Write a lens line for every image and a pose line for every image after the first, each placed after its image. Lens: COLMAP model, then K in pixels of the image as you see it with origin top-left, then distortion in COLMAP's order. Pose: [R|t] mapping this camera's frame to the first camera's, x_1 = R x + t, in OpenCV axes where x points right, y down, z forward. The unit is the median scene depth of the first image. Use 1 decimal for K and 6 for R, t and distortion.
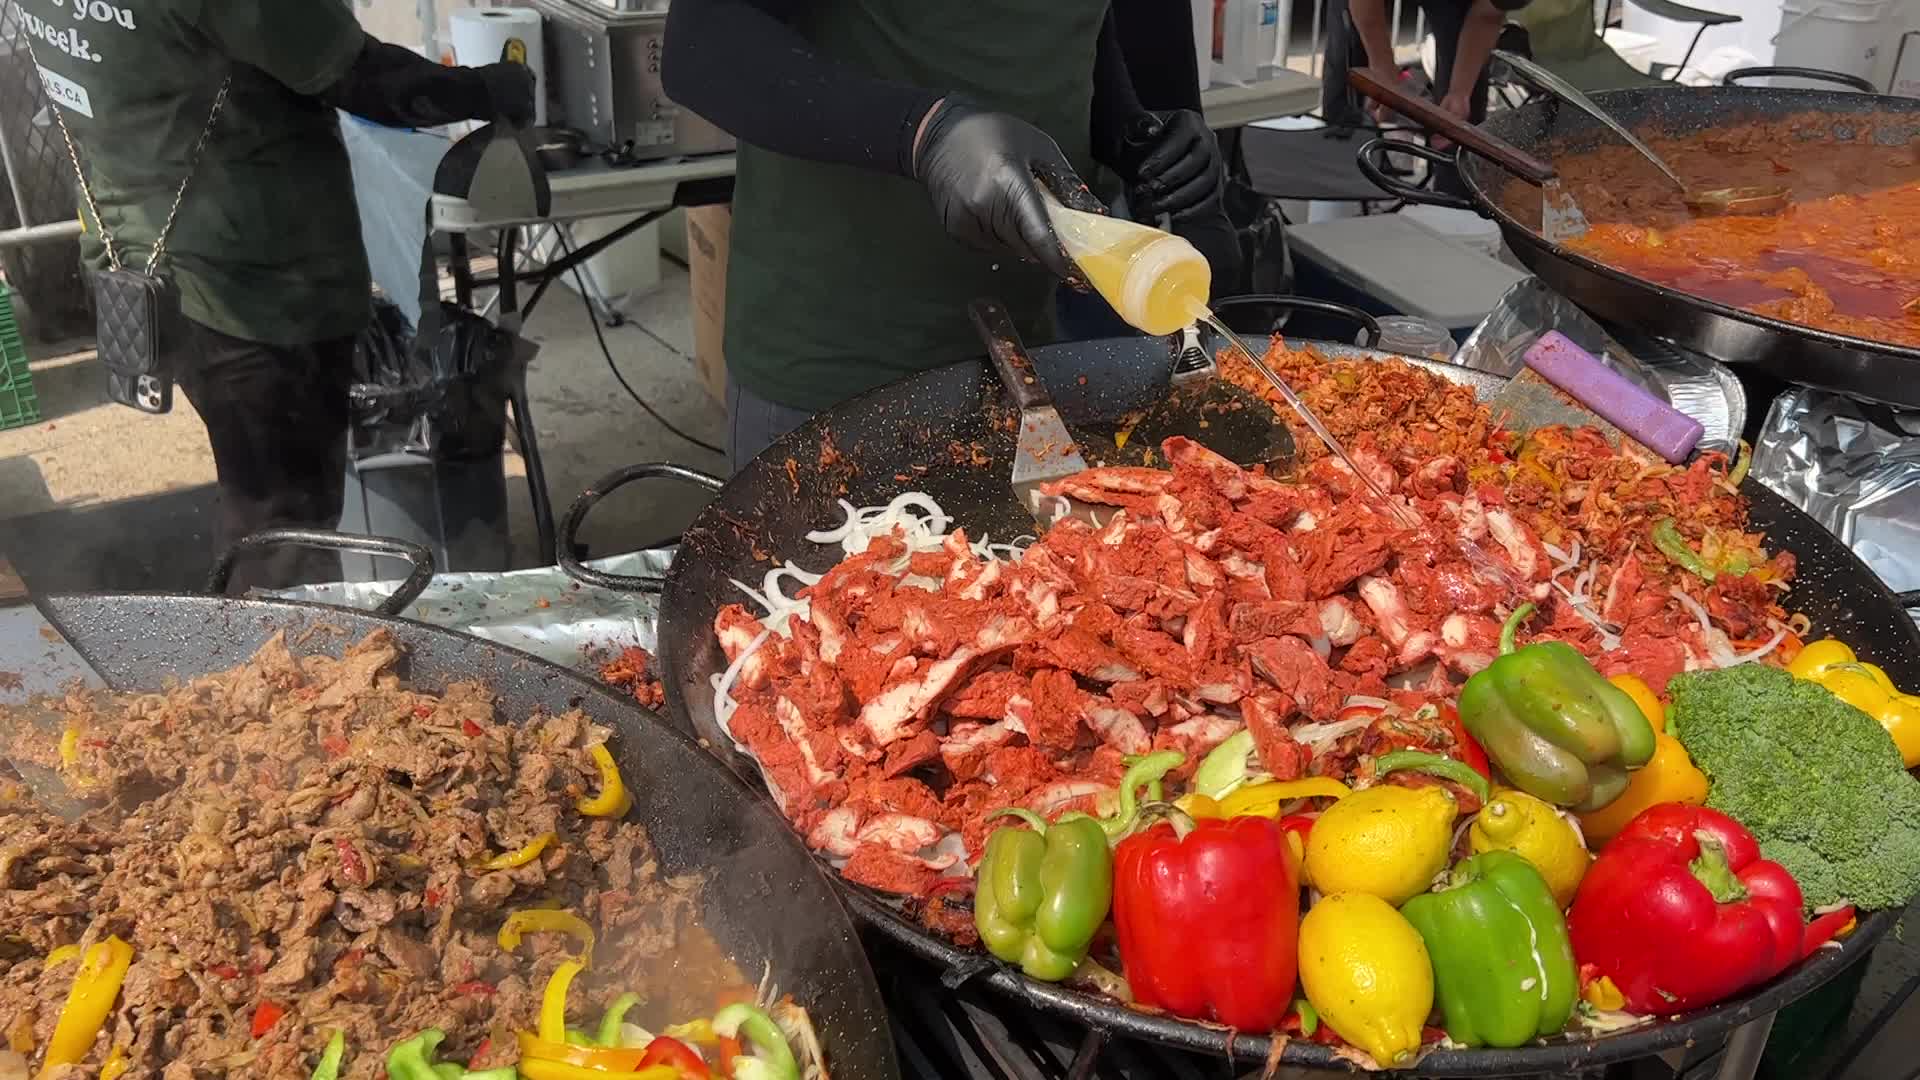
lens RADIAL K [[1611.0, 0, 955.0], [0, 1611.0, 548.0], [0, 0, 1]] dist [0.023254, -0.005606]
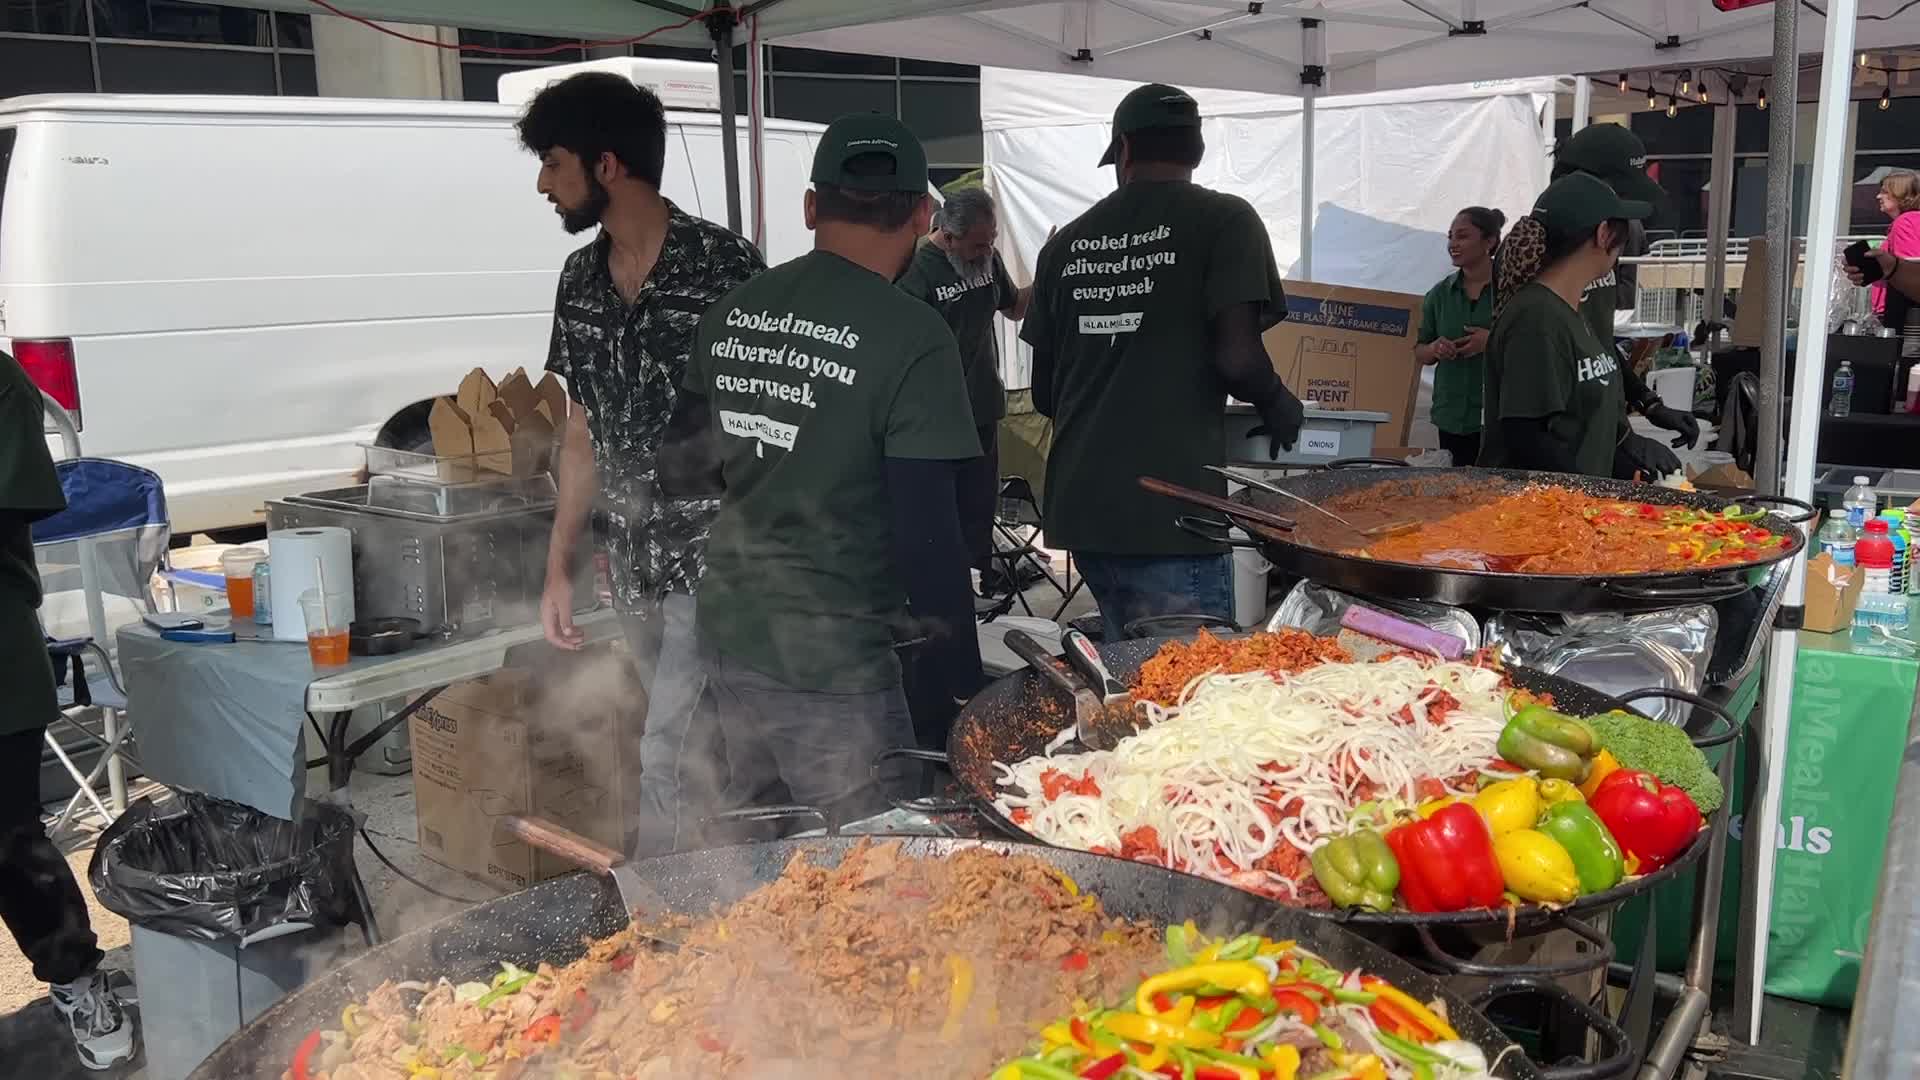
lens RADIAL K [[1606.9, 0, 953.0], [0, 1606.9, 553.3], [0, 0, 1]] dist [0.010236, -0.046248]
pose [[0.926199, -0.101272, 0.363180, -0.603636], [0.205575, 0.943118, -0.261279, 0.161767], [-0.316061, 0.316657, 0.894334, -0.341119]]
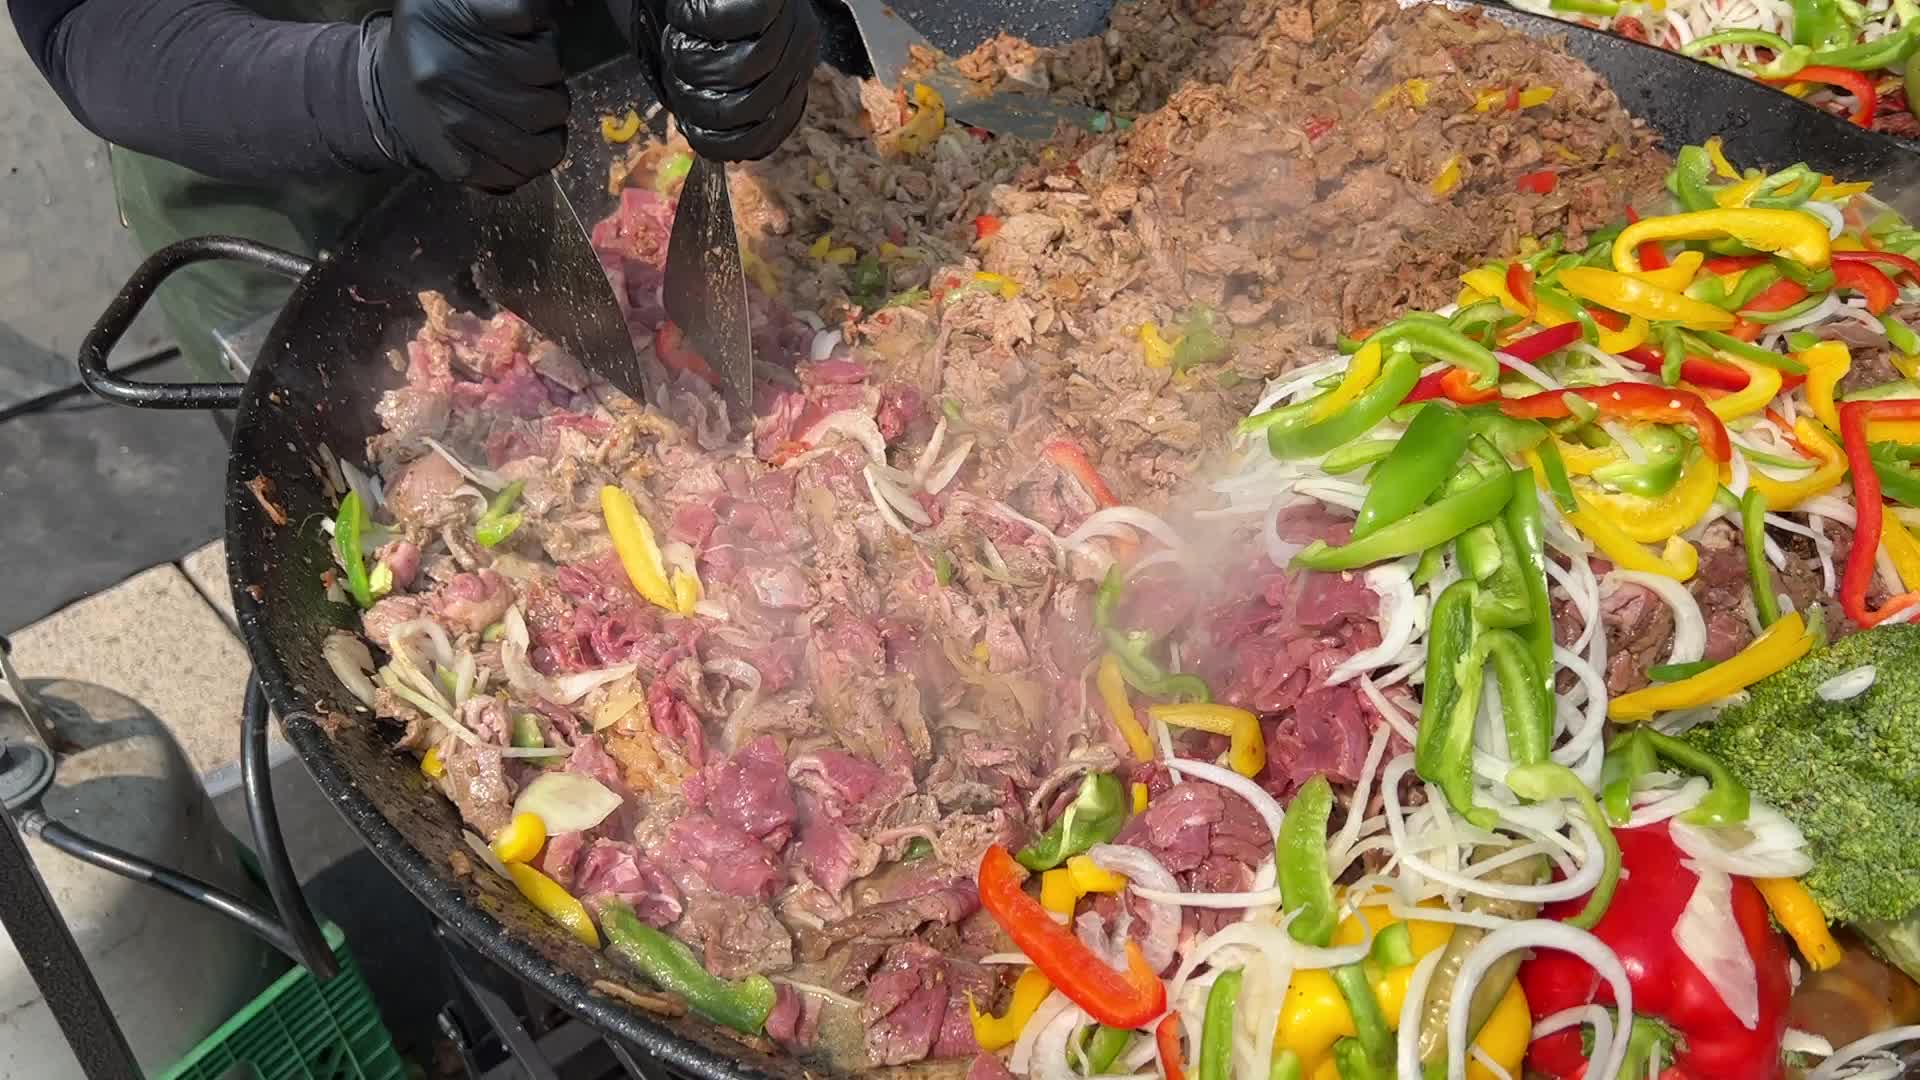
lens RADIAL K [[1611.0, 0, 955.0], [0, 1611.0, 548.0], [0, 0, 1]] dist [0.023254, -0.005606]
pose [[0.992988, -0.099751, 0.063435, -0.514600], [0.085054, 0.975552, 0.202644, 0.150119], [-0.082098, -0.195828, 0.977196, -0.113107]]
